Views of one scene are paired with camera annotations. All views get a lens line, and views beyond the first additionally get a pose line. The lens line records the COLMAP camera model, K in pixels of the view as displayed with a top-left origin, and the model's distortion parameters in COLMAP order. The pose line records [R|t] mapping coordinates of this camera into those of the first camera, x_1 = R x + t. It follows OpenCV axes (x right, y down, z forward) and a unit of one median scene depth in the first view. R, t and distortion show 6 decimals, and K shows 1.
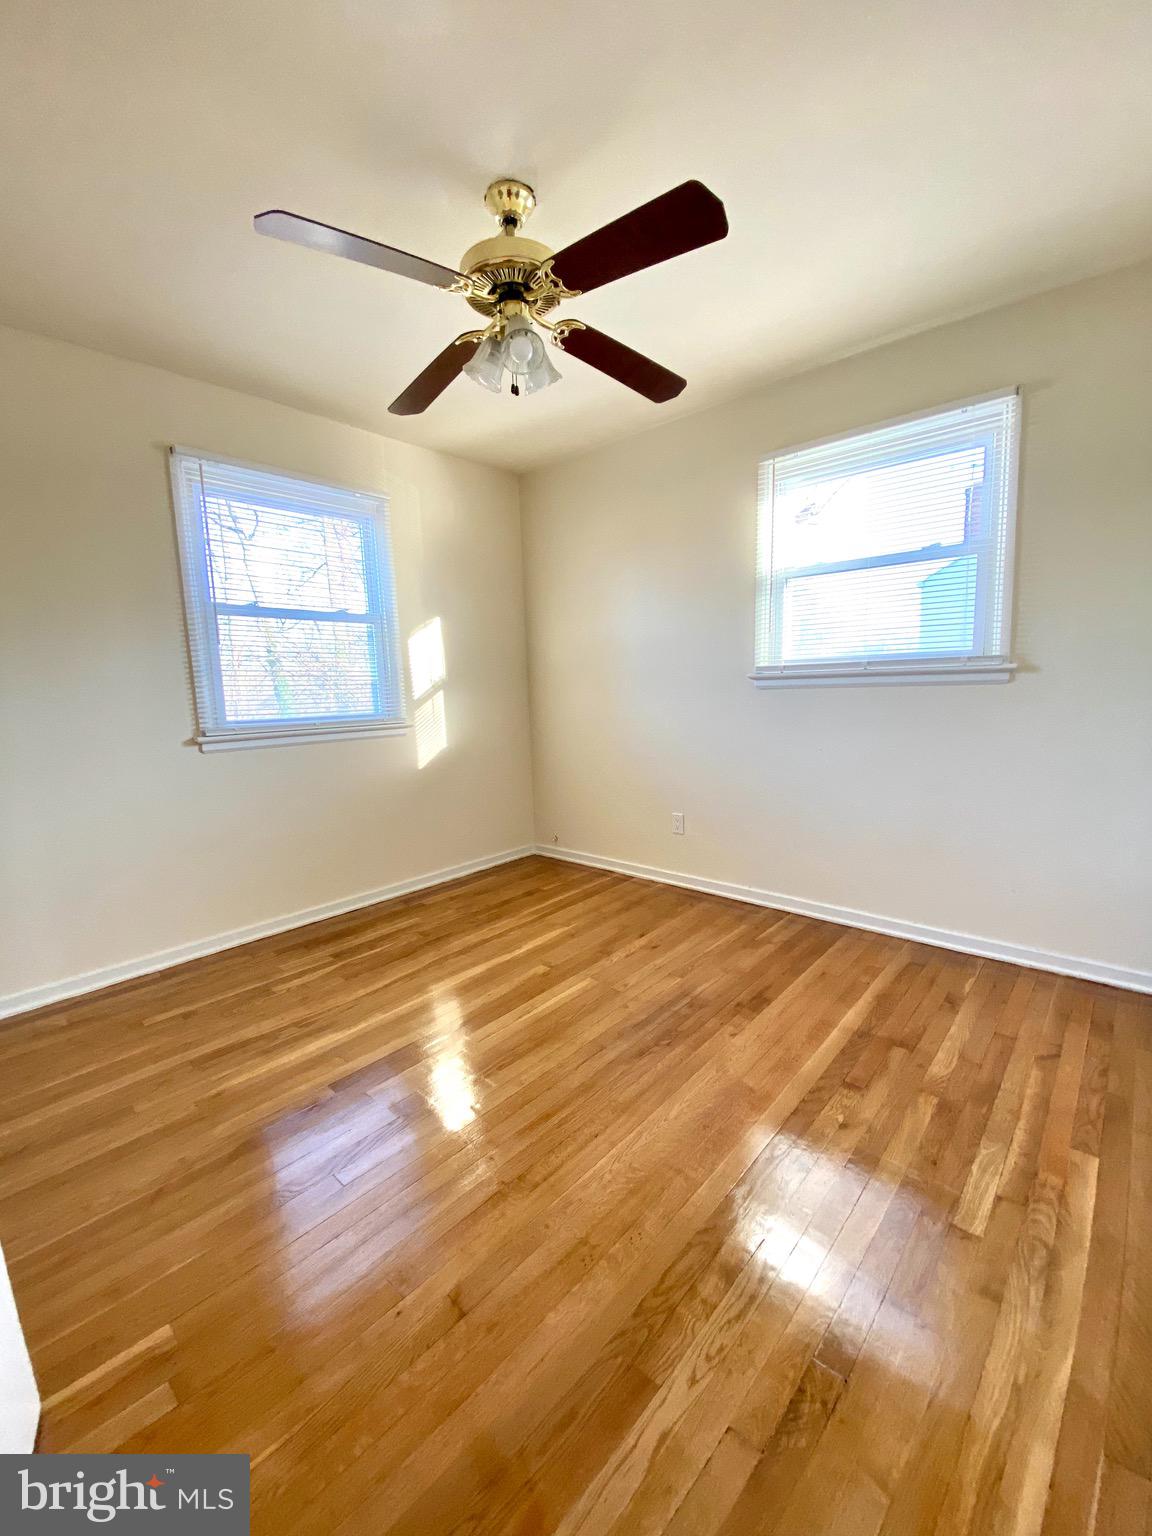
lens RADIAL K [[616.1, 0, 579.1], [0, 616.1, 772.7], [0, 0, 1]] dist [0.051268, -0.035886]
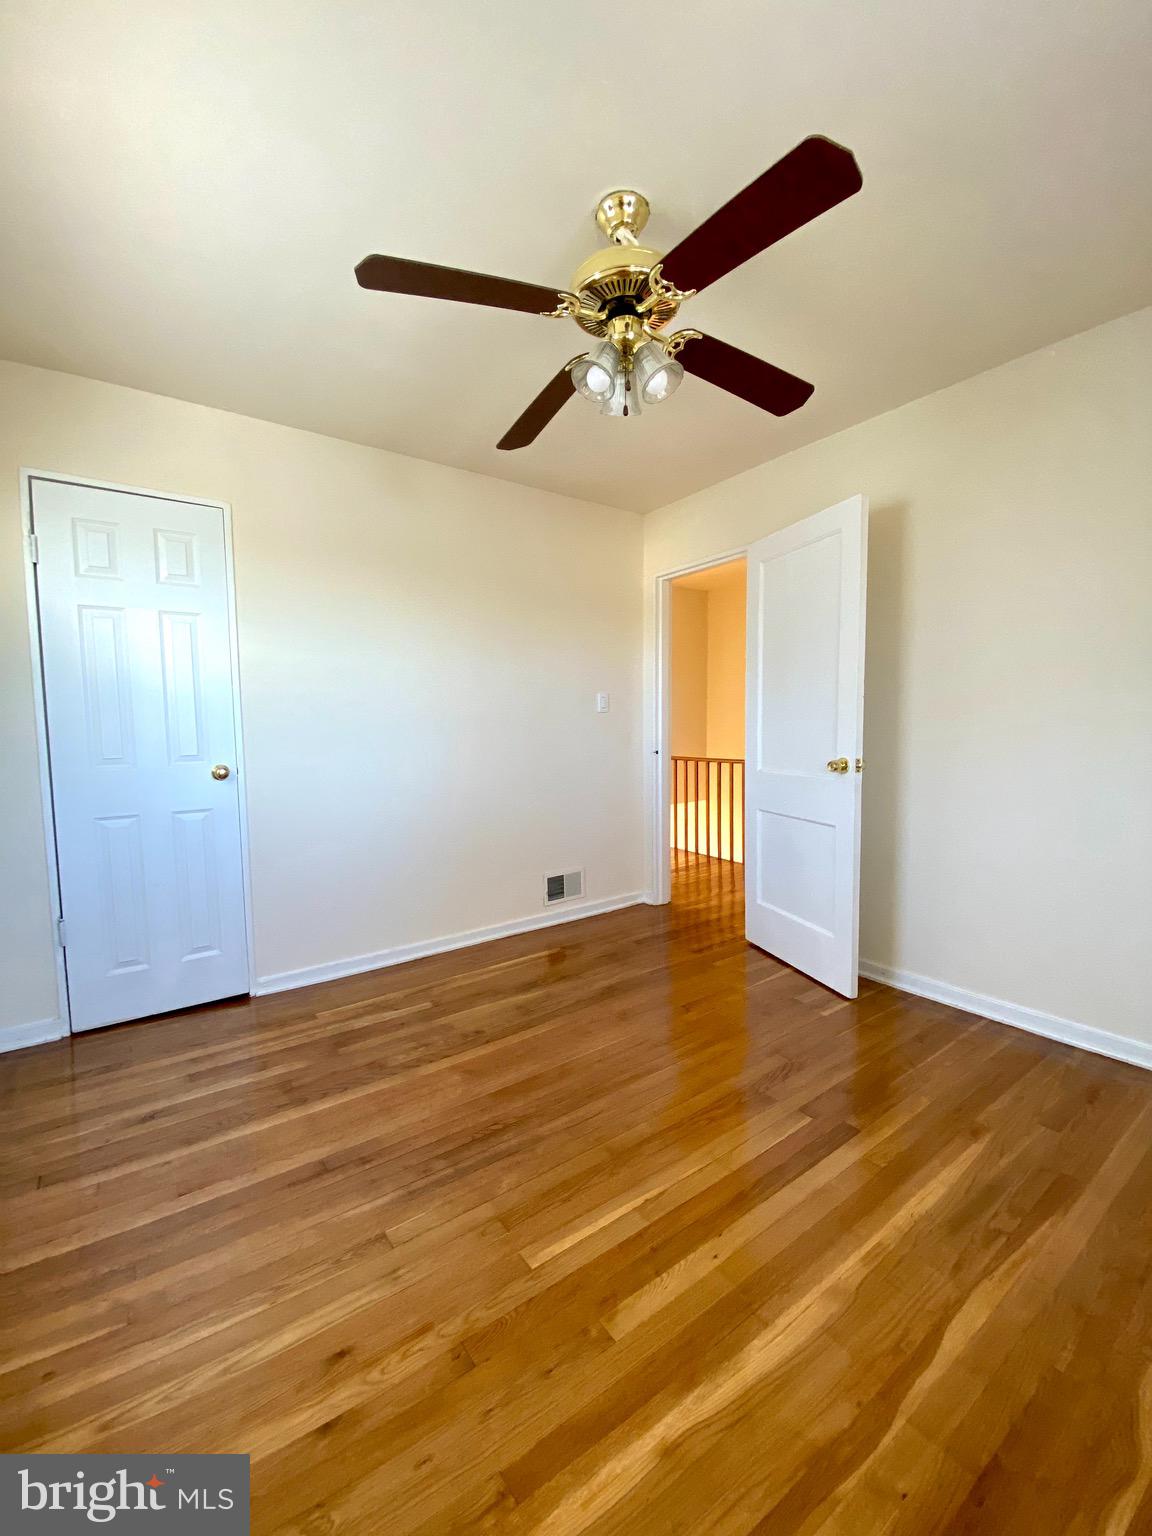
lens RADIAL K [[616.1, 0, 579.1], [0, 616.1, 772.7], [0, 0, 1]] dist [0.051268, -0.035886]
pose [[-0.976382, 0.028354, 0.214181, -0.186612], [0.076874, 0.972066, 0.221762, -0.253304], [-0.201911, 0.232990, -0.951288, 1.720718]]
